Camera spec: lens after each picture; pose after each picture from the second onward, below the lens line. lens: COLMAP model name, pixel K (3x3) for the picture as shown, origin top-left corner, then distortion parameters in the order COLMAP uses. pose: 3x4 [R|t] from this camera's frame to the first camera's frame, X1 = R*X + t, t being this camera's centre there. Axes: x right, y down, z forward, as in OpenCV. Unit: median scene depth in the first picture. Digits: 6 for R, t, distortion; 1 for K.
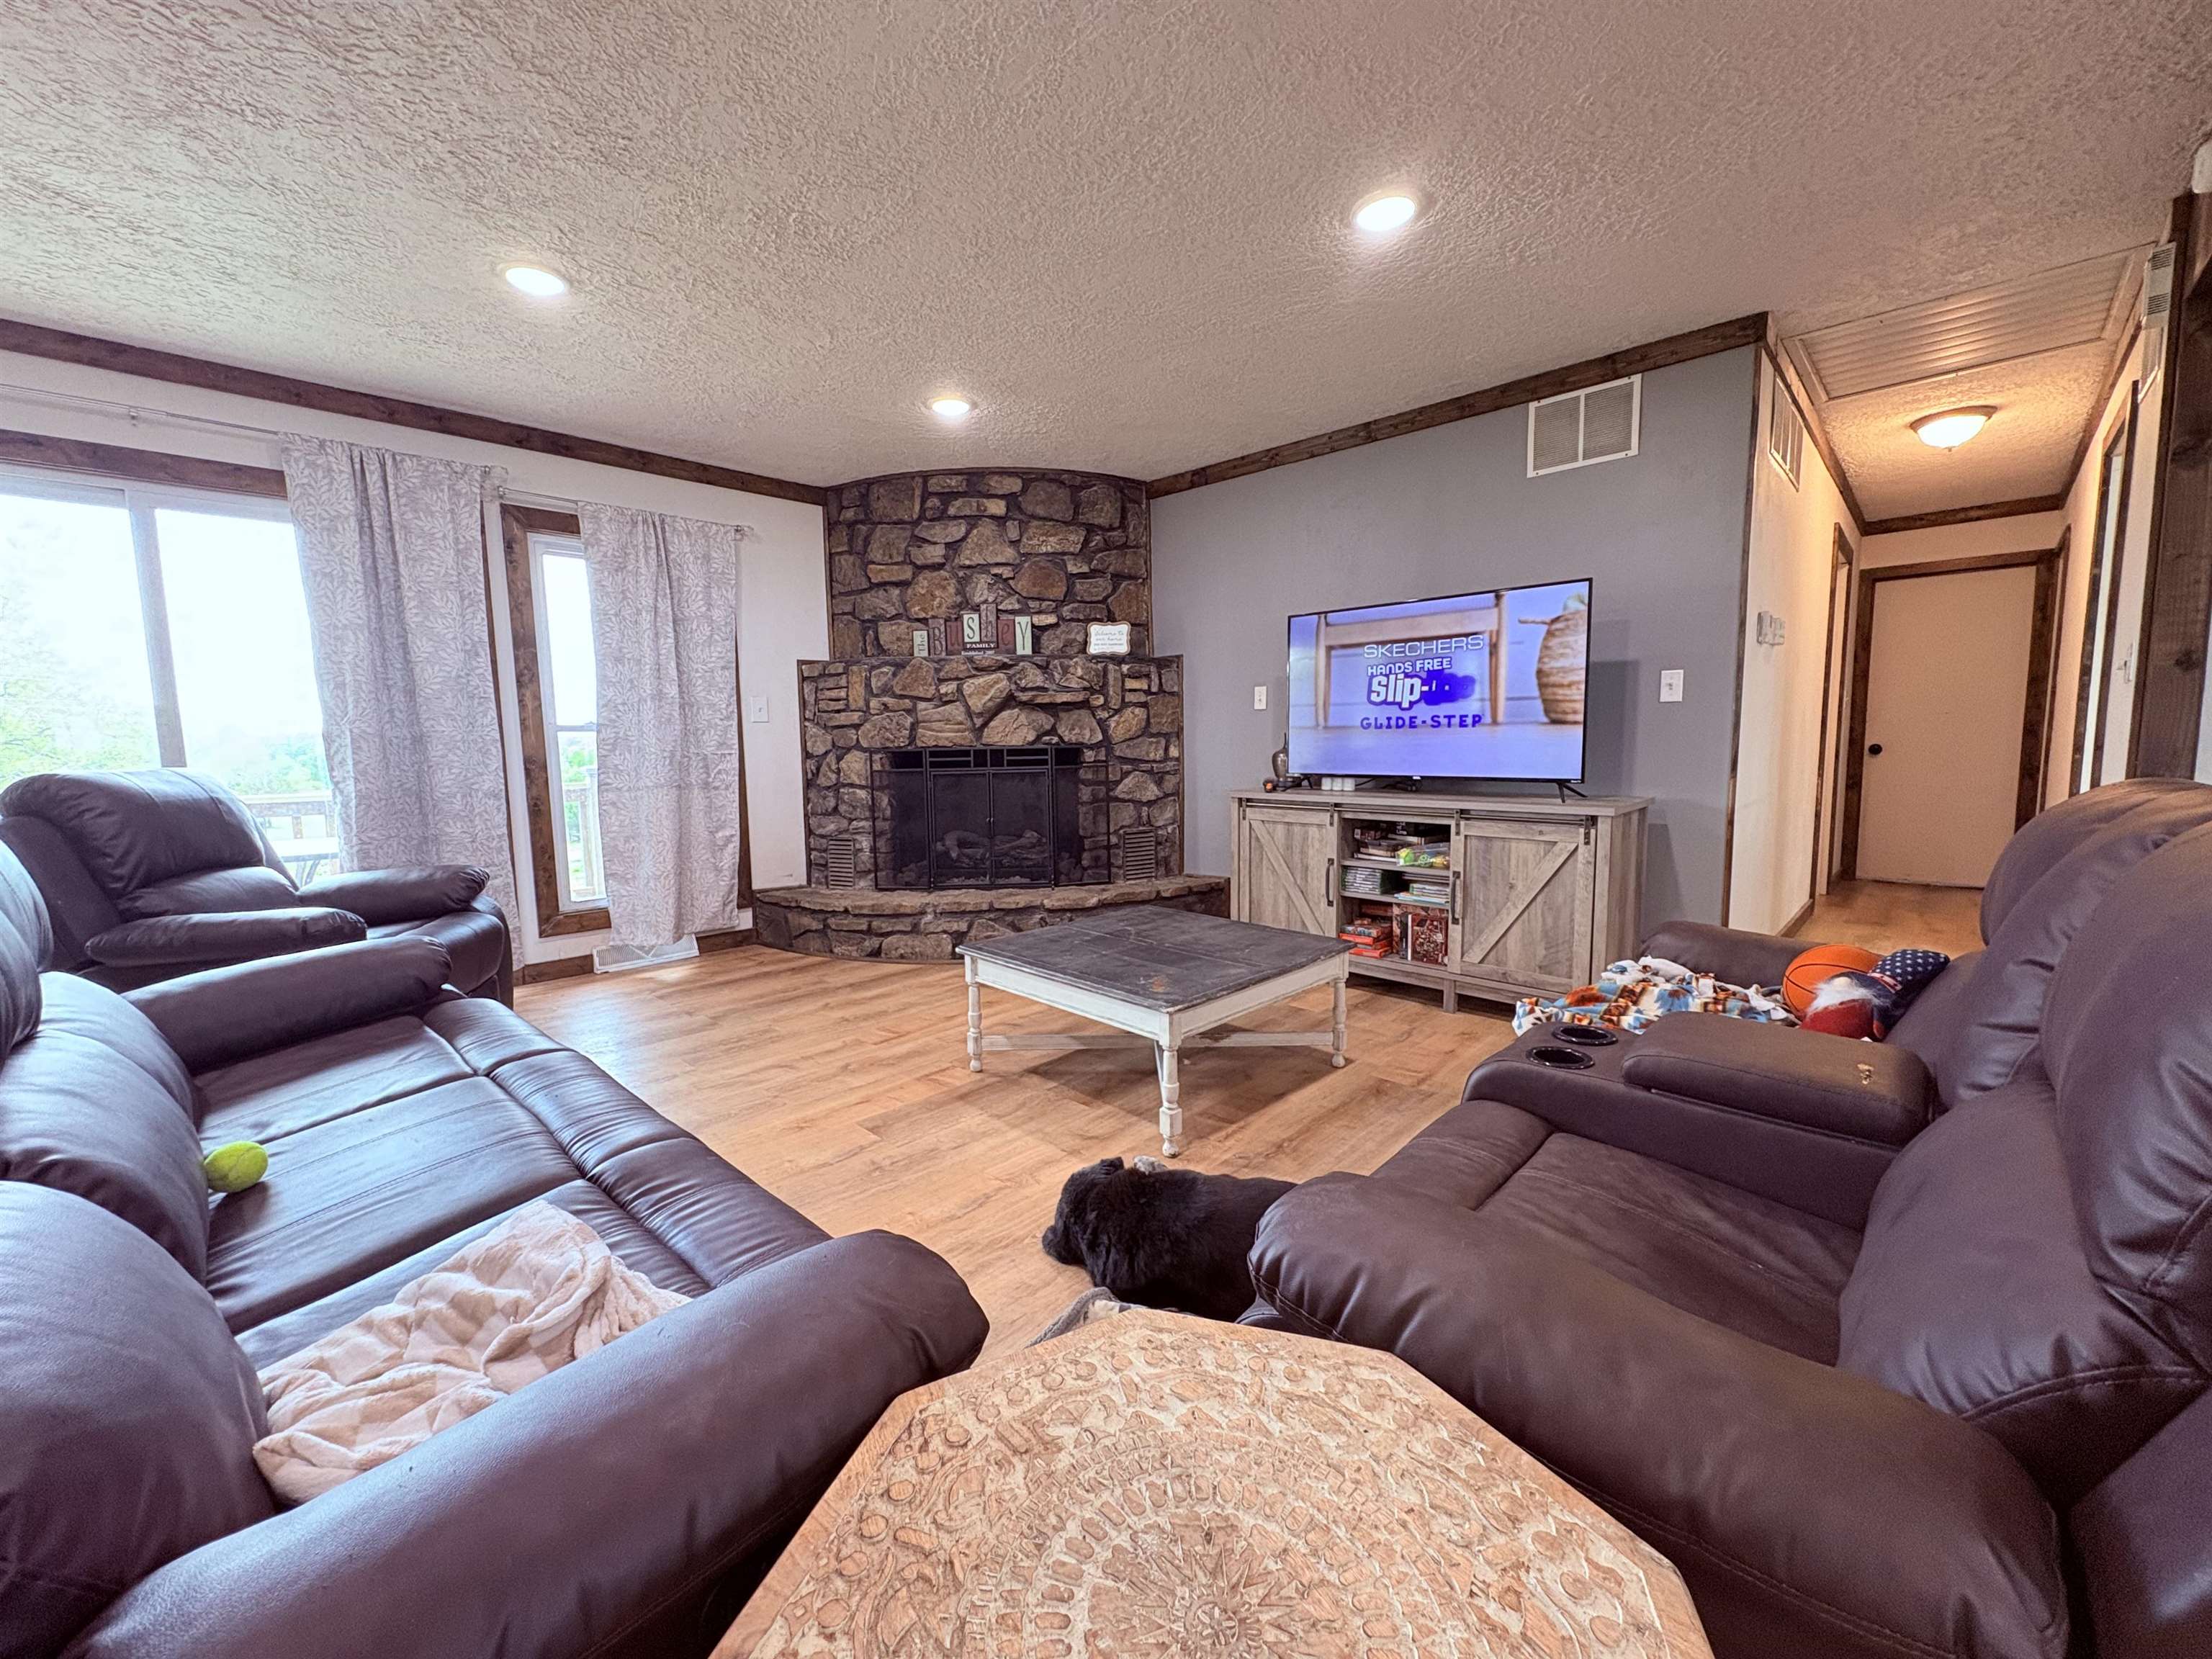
lens RADIAL K [[879.9, 0, 1102.7], [0, 879.9, 832.0], [0, 0, 1]] dist [-0.000987, 0.000183]
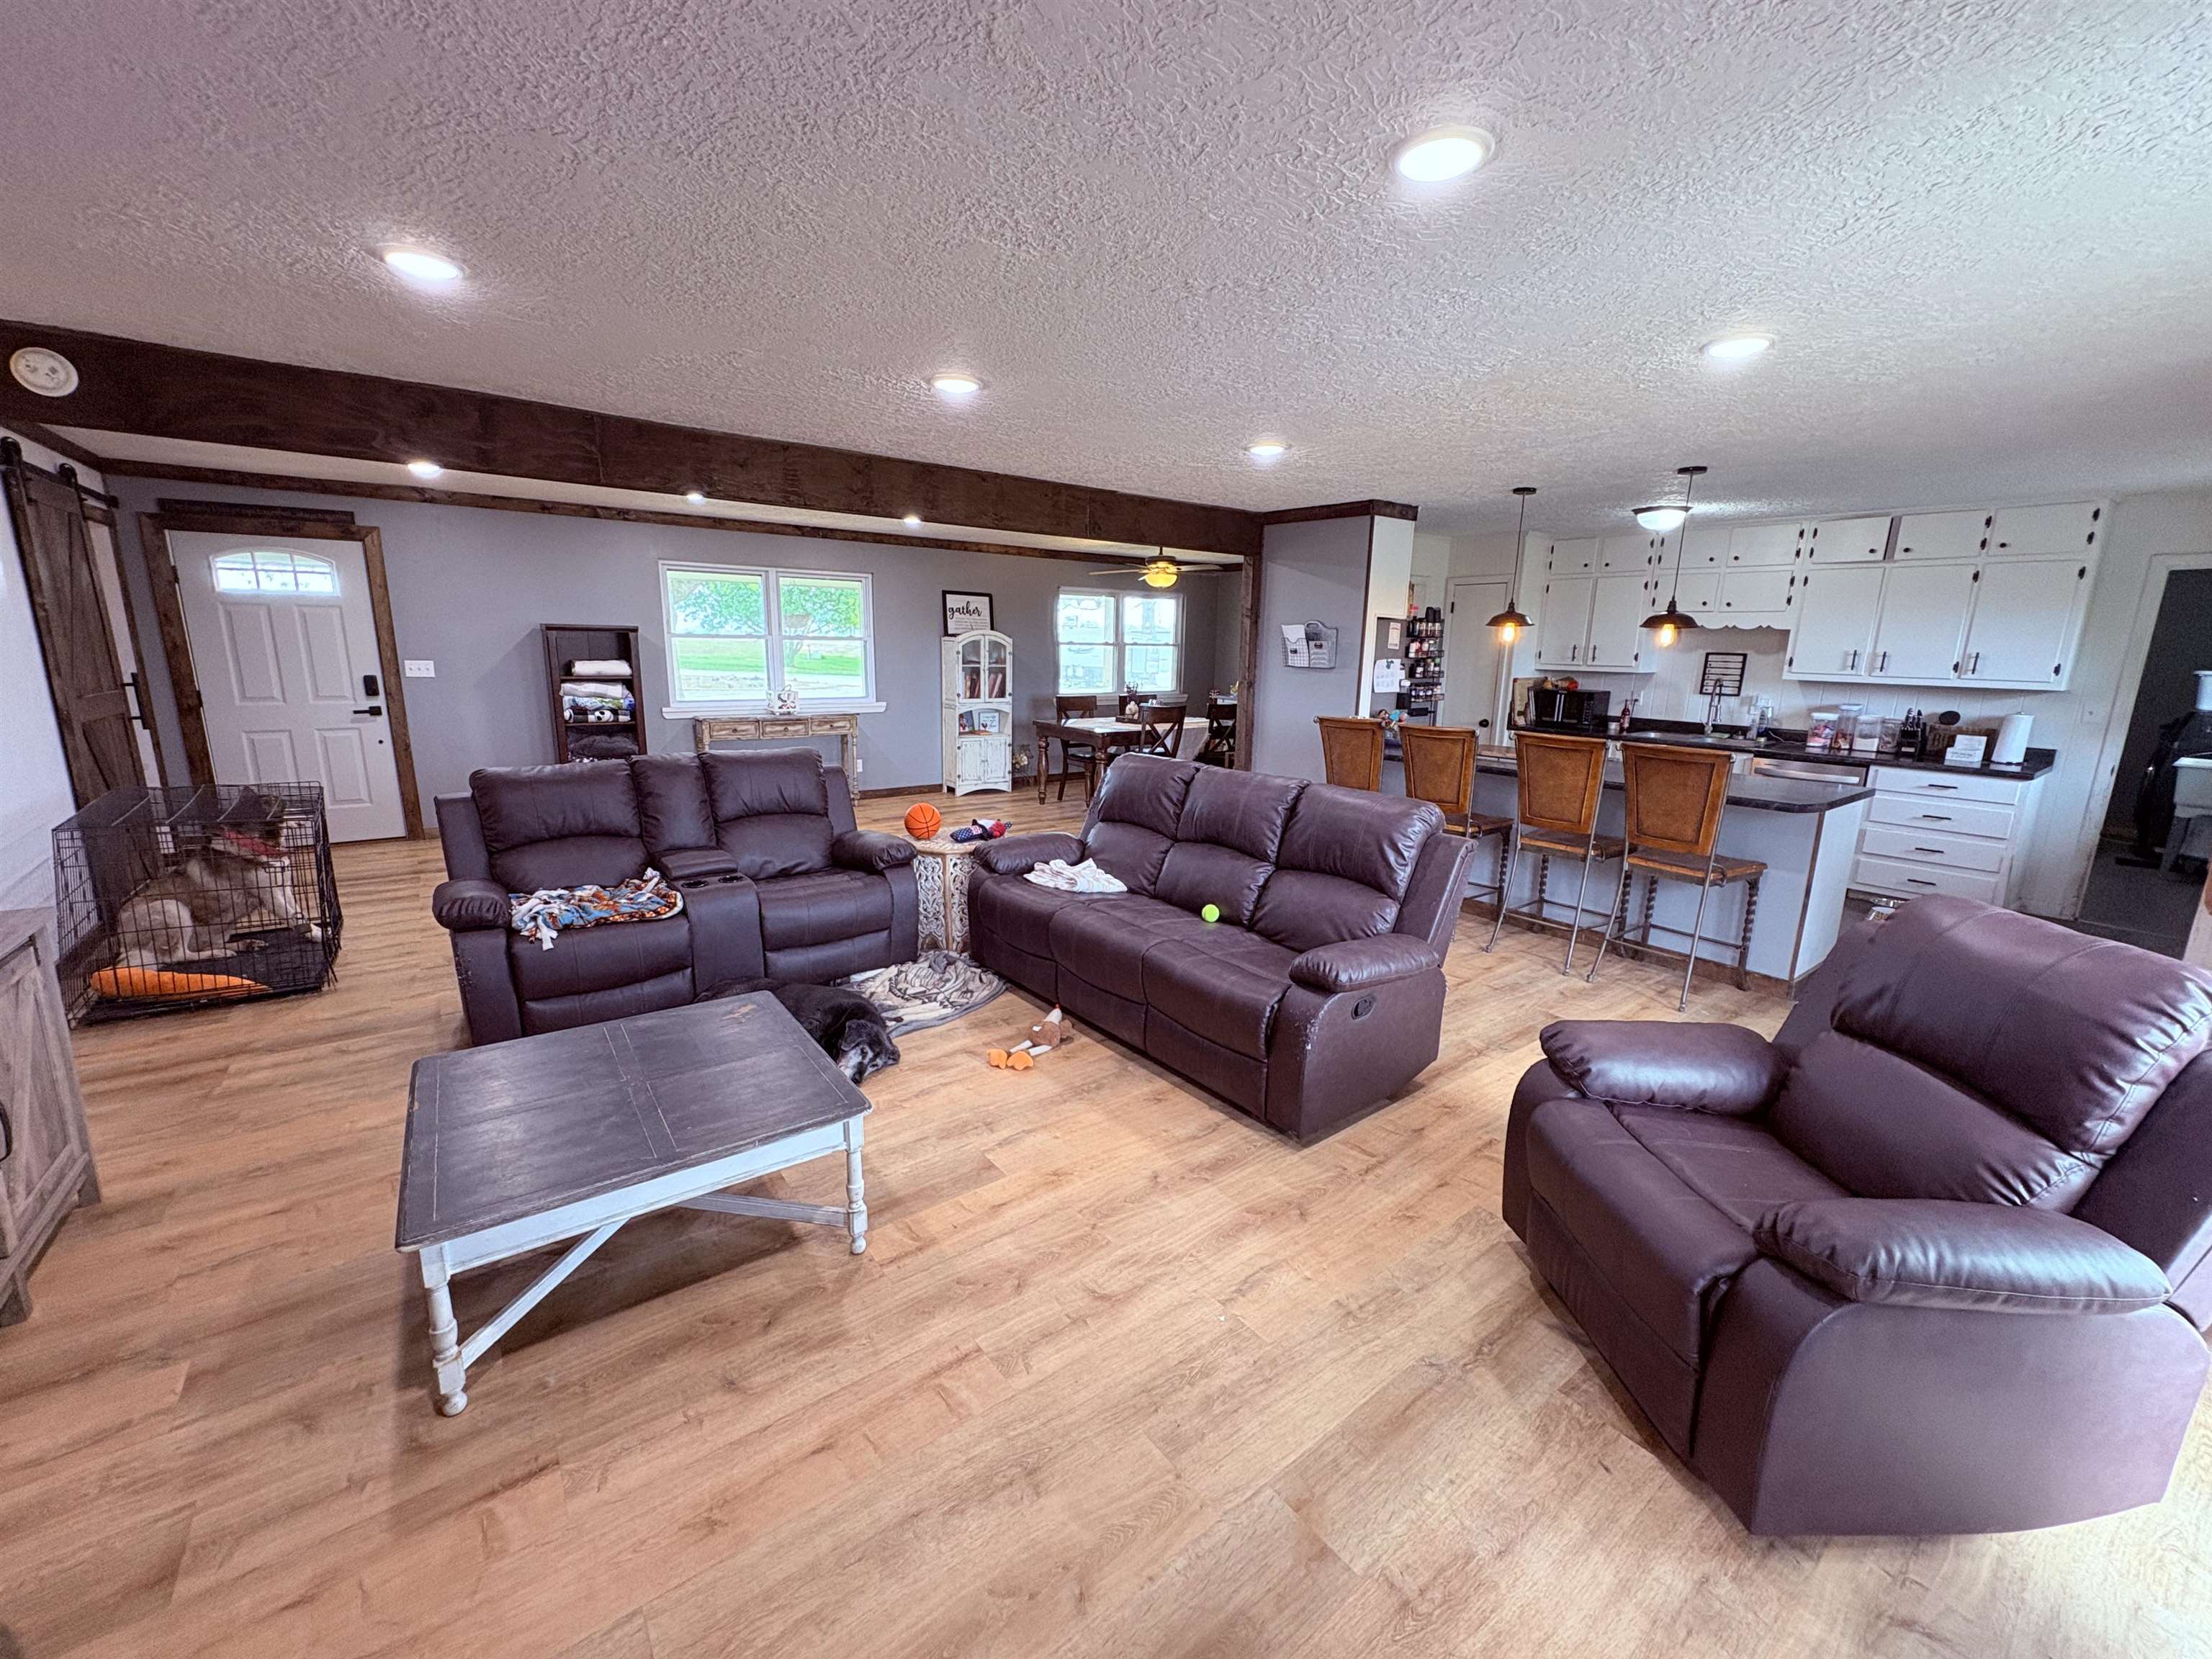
lens RADIAL K [[879.9, 0, 1105.4], [0, 879.9, 827.8], [0, 0, 1]] dist [-0.000987, 0.000183]
pose [[-0.988422, -0.037300, 0.147073, -0.292454], [0.009529, 0.952138, 0.305521, -0.203534], [-0.151430, 0.303385, -0.940758, 1.004293]]
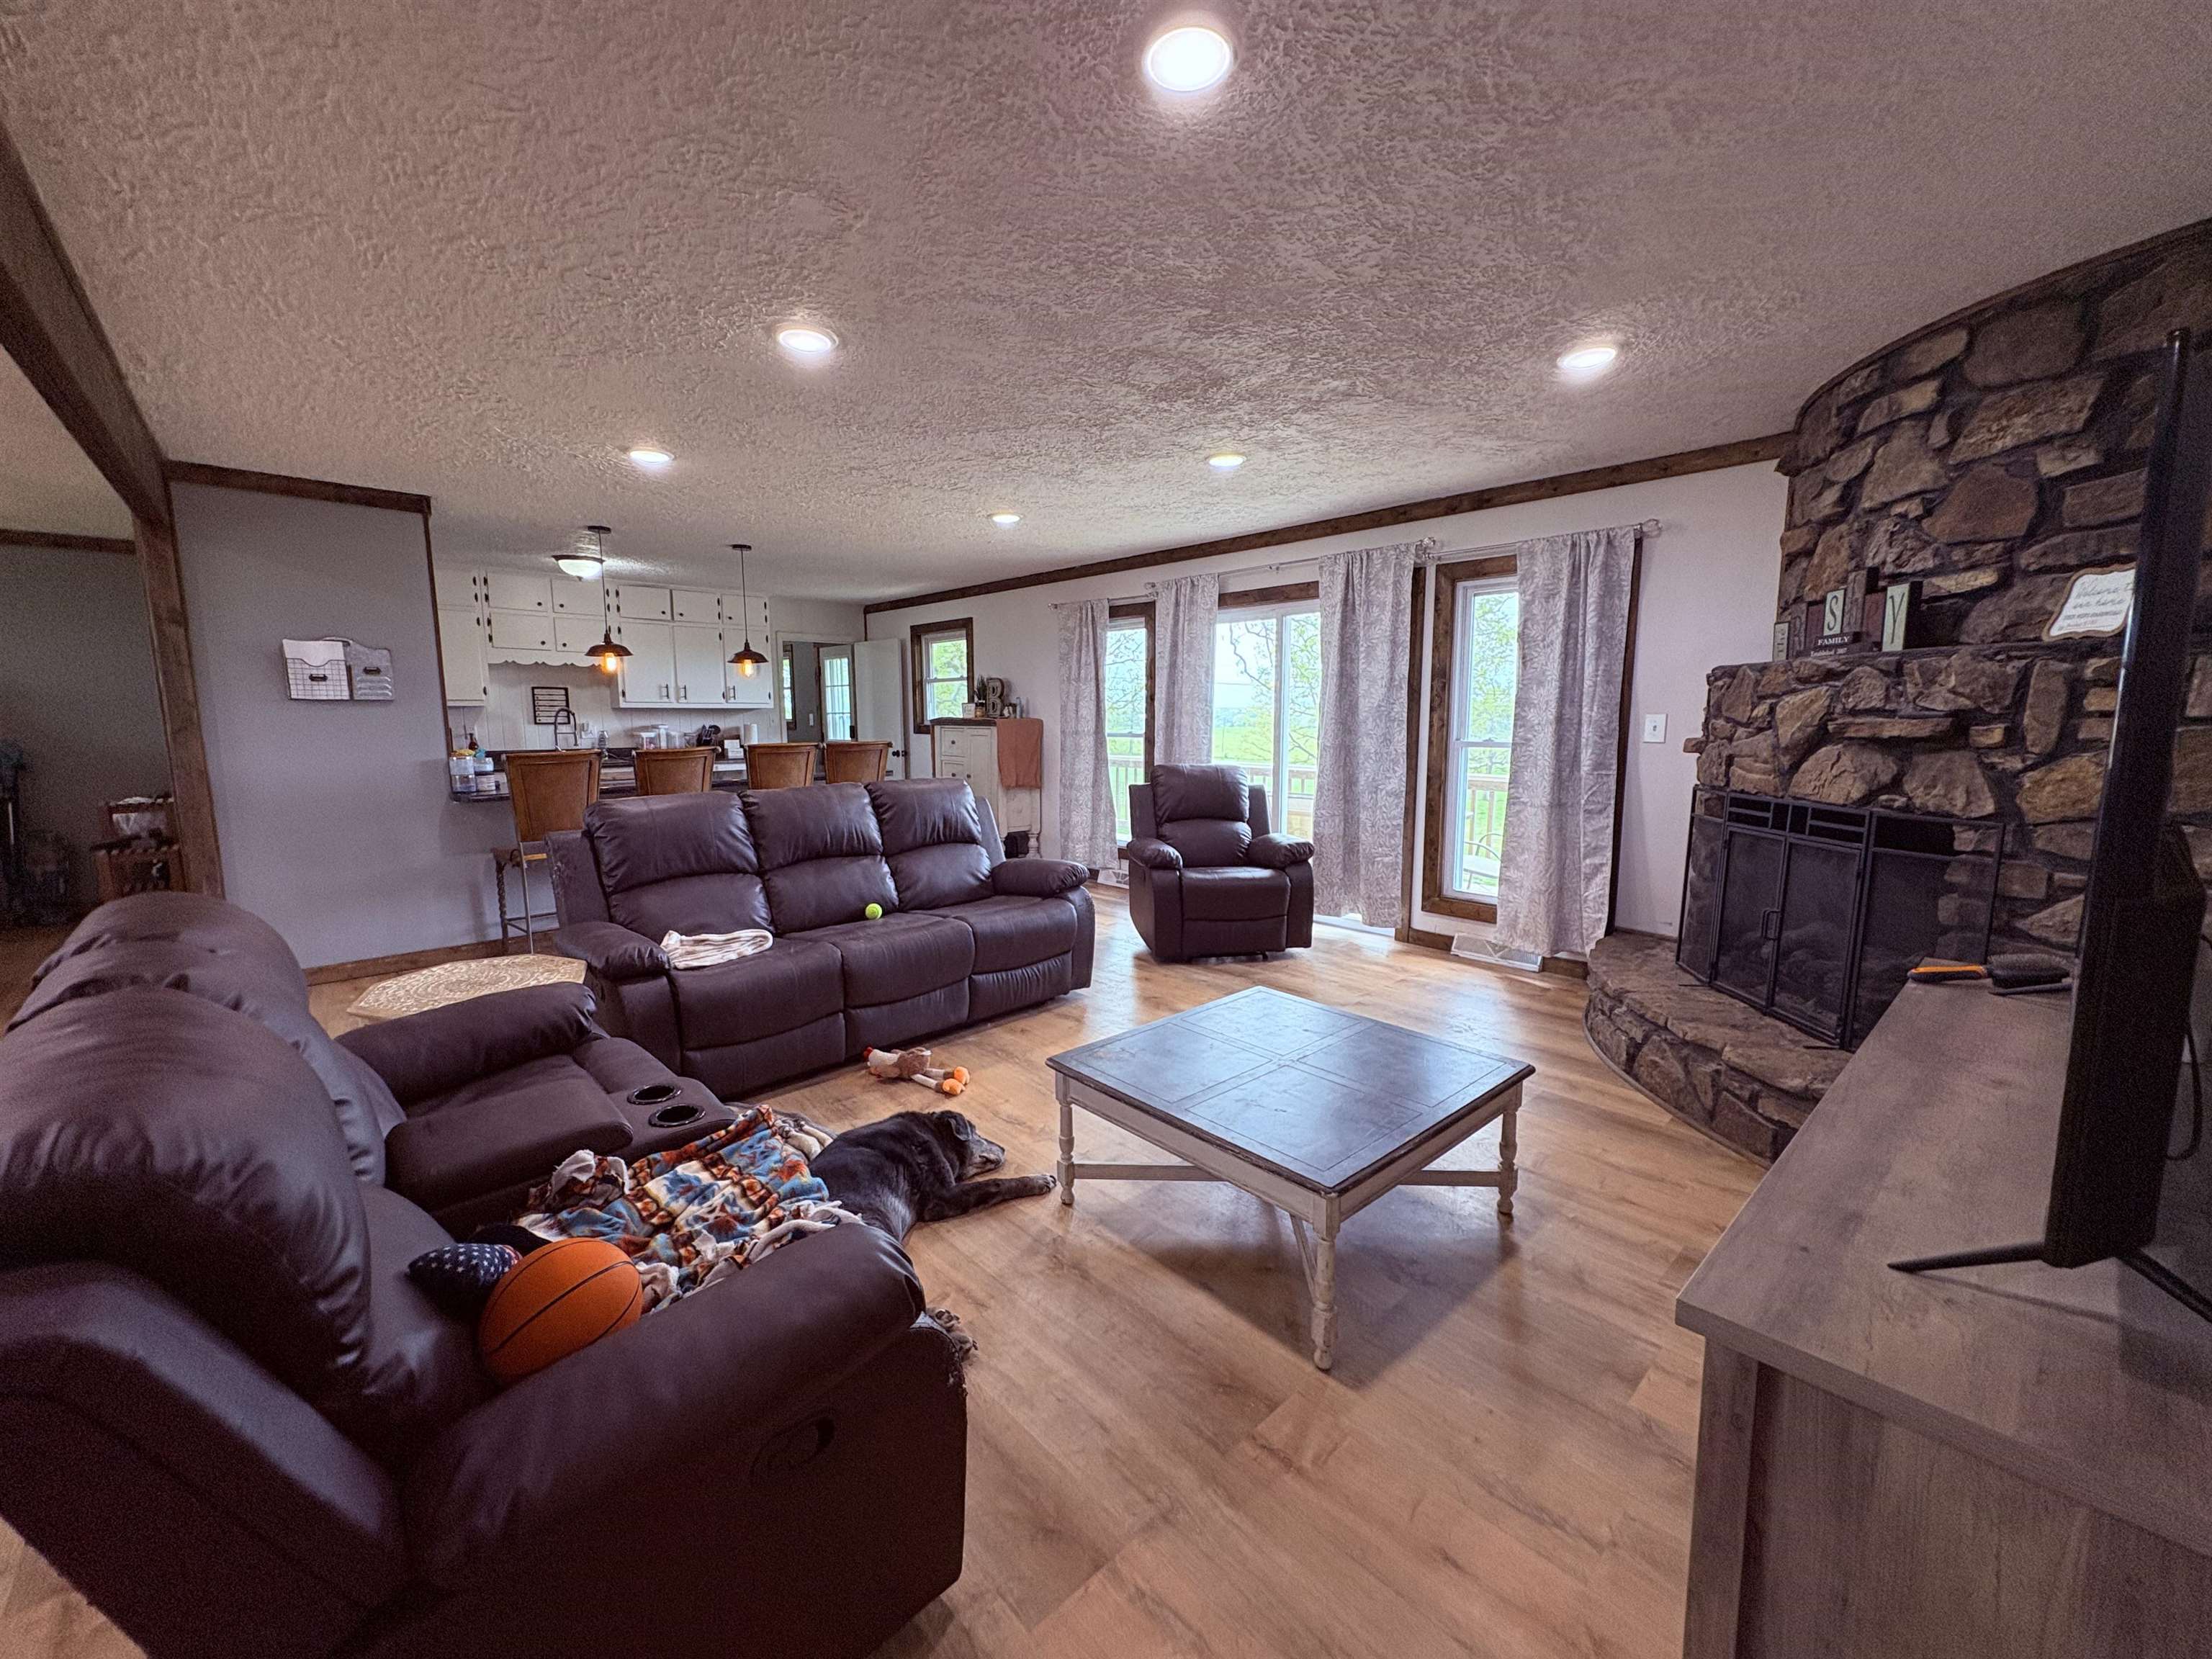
lens RADIAL K [[879.9, 0, 1104.4], [0, 879.9, 830.4], [0, 0, 1]] dist [-0.000987, 0.000183]
pose [[-0.058165, 0.147486, -0.987352, 0.534377], [-0.104159, 0.982732, 0.152931, -0.120550], [0.992858, 0.111737, -0.041798, 0.523709]]
